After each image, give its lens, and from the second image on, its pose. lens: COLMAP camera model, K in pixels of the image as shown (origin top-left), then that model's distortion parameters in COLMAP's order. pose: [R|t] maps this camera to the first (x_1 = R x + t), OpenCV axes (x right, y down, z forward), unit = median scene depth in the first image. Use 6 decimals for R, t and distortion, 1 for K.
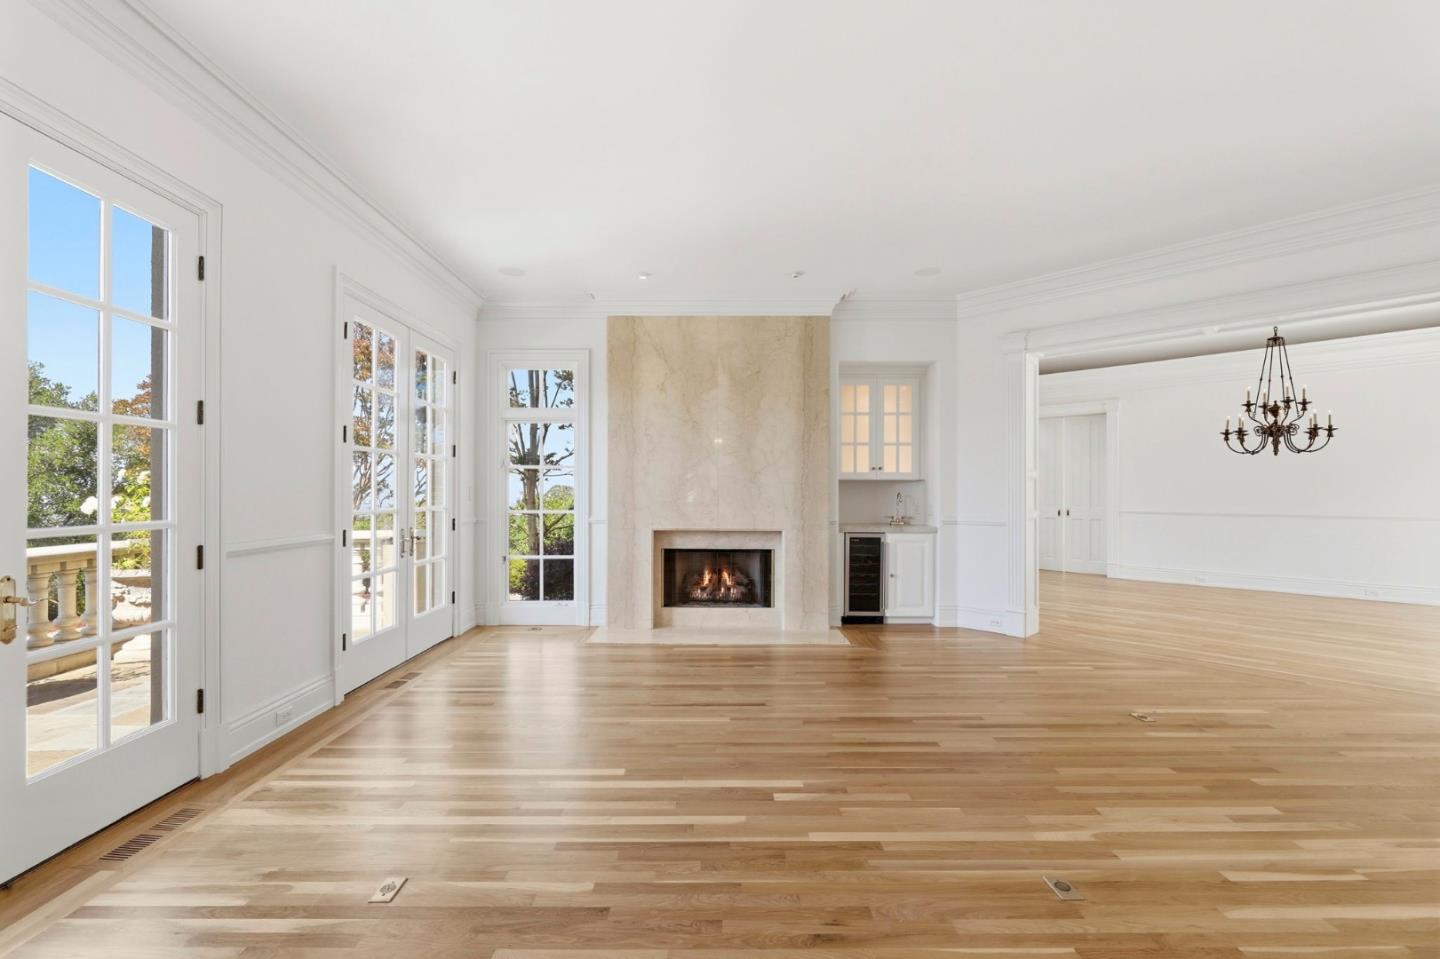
lens RADIAL K [[605.1, 0, 718.5], [0, 605.1, 486.4], [0, 0, 1]] dist [-0.008756, -0.000314]
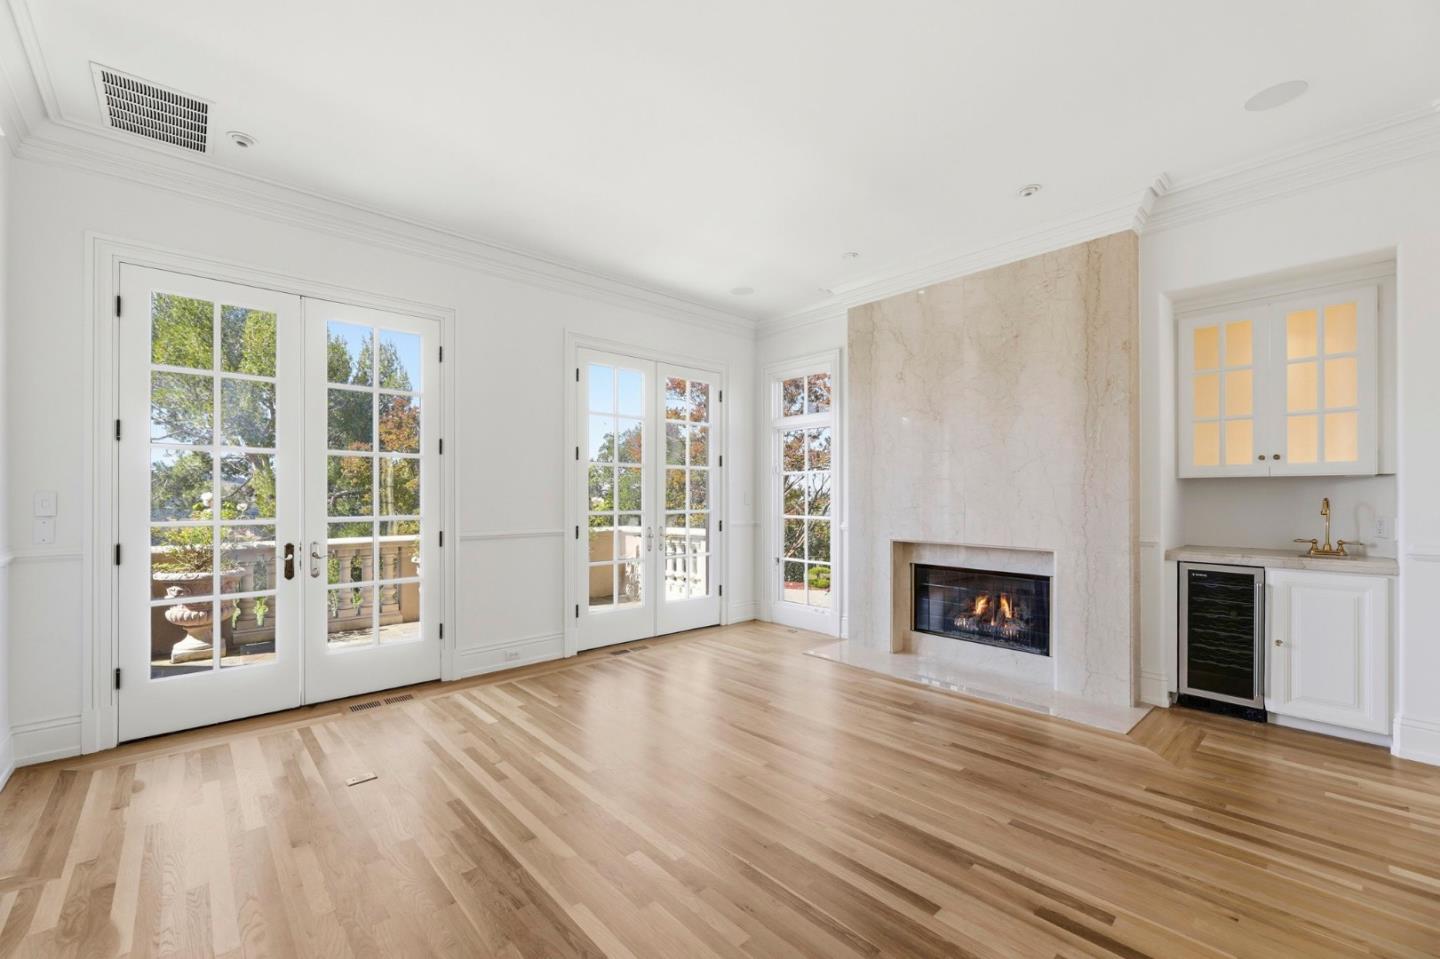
lens RADIAL K [[591.3, 0, 721.5], [0, 591.3, 489.6], [0, 0, 1]] dist [-0.007388, -0.000492]
pose [[0.672811, -0.010536, -0.739740, 0.353643], [0.004492, 0.999938, -0.010157, 0.005587], [0.739801, 0.003511, 0.672816, 0.237679]]
